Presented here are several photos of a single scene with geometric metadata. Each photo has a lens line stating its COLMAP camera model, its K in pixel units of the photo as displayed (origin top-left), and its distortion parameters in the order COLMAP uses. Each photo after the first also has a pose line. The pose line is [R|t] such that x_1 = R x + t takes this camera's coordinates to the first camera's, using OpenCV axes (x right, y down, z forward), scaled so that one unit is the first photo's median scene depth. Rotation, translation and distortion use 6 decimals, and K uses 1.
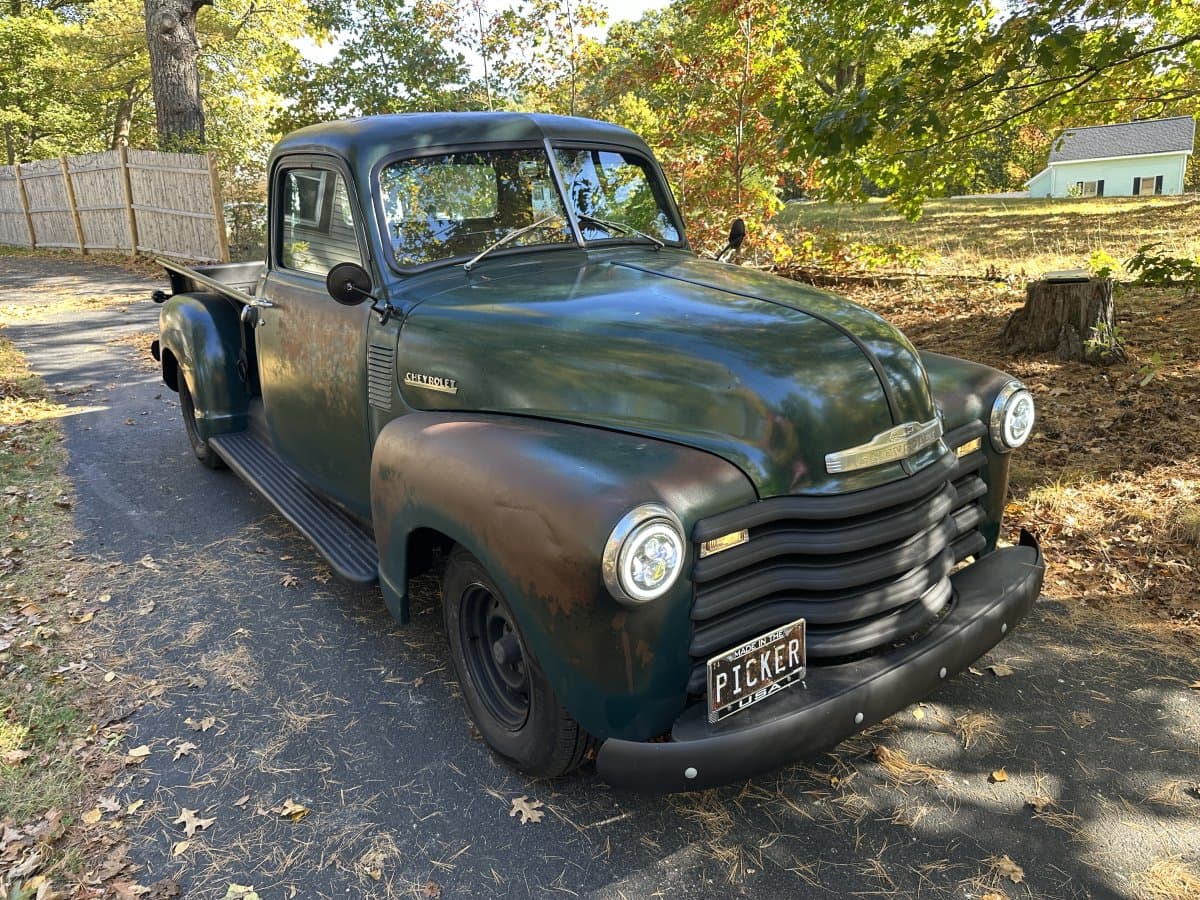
lens RADIAL K [[890.1, 0, 598.4], [0, 890.1, 442.8], [0, 0, 1]] dist [-0.002447, -0.006799]
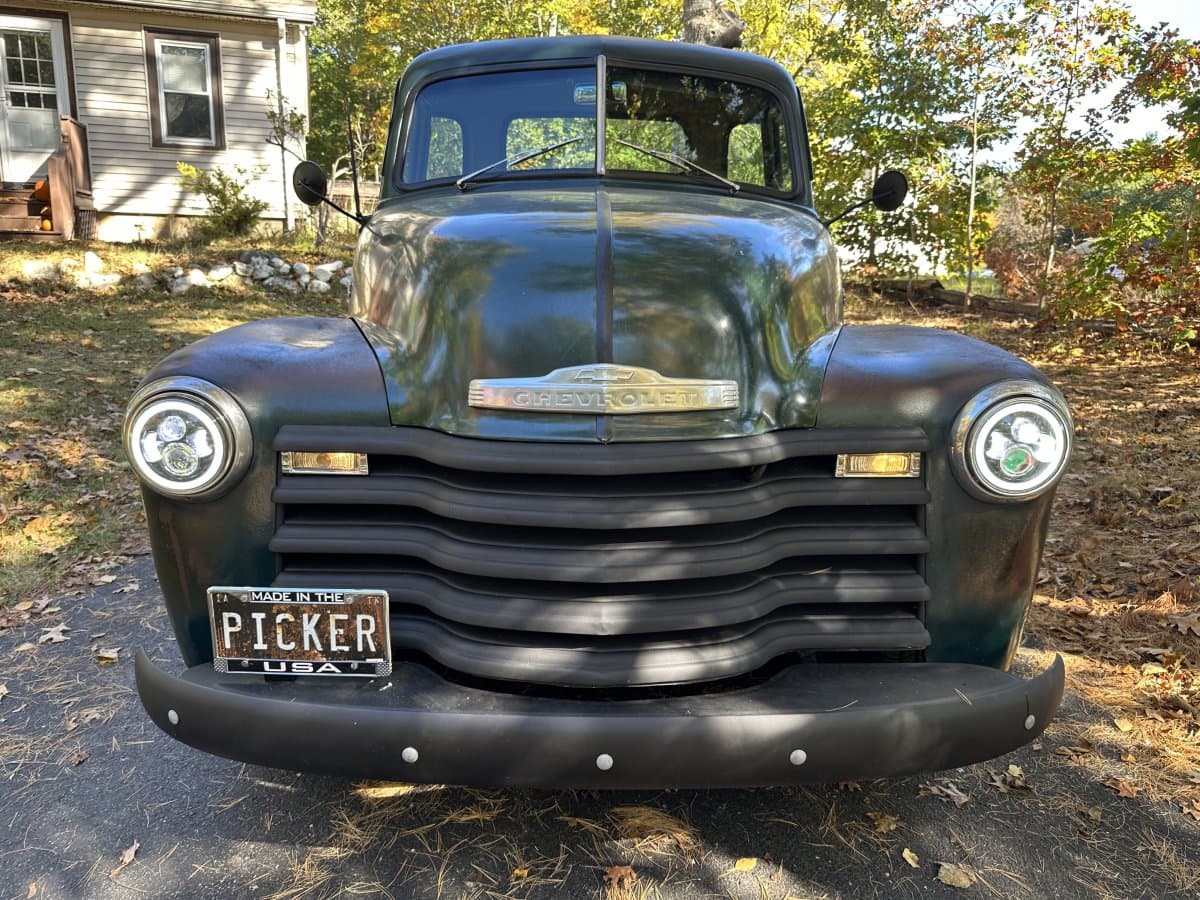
lens RADIAL K [[869.5, 0, 592.1], [0, 869.5, 453.9], [0, 0, 1]] dist [0.009827, -0.017742]
pose [[0.798645, 0.189529, -0.571178, 0.605640], [-0.216585, 0.976037, 0.021032, 0.030766], [0.561477, 0.106912, 0.820557, 0.410460]]
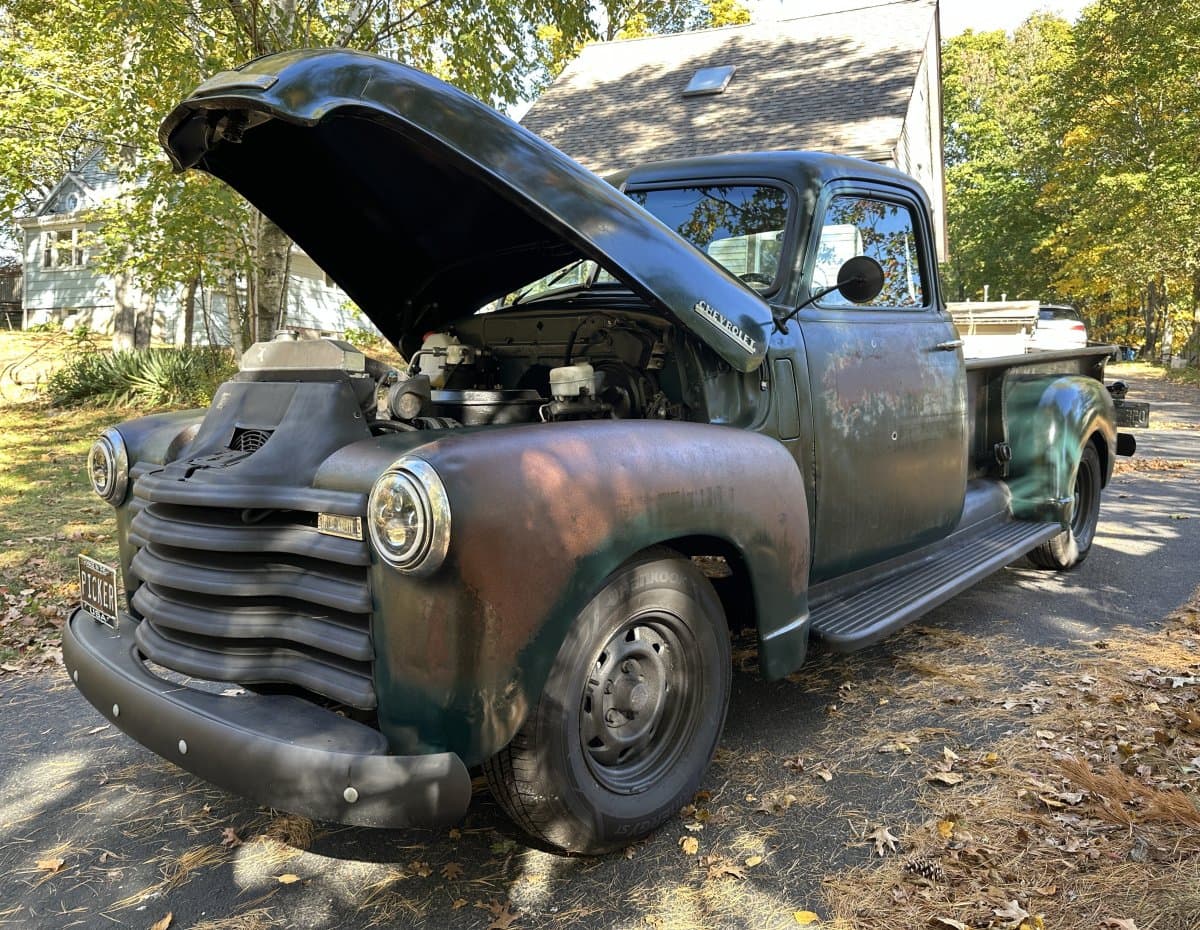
lens RADIAL K [[924.6, 0, 632.9], [0, 924.6, 436.1], [0, 0, 1]] dist [-0.000471, -0.006546]
pose [[0.187290, 0.120073, -0.974938, 1.156987], [-0.284139, 0.956695, 0.063242, -0.169266], [0.940313, 0.265173, 0.213297, 1.063140]]
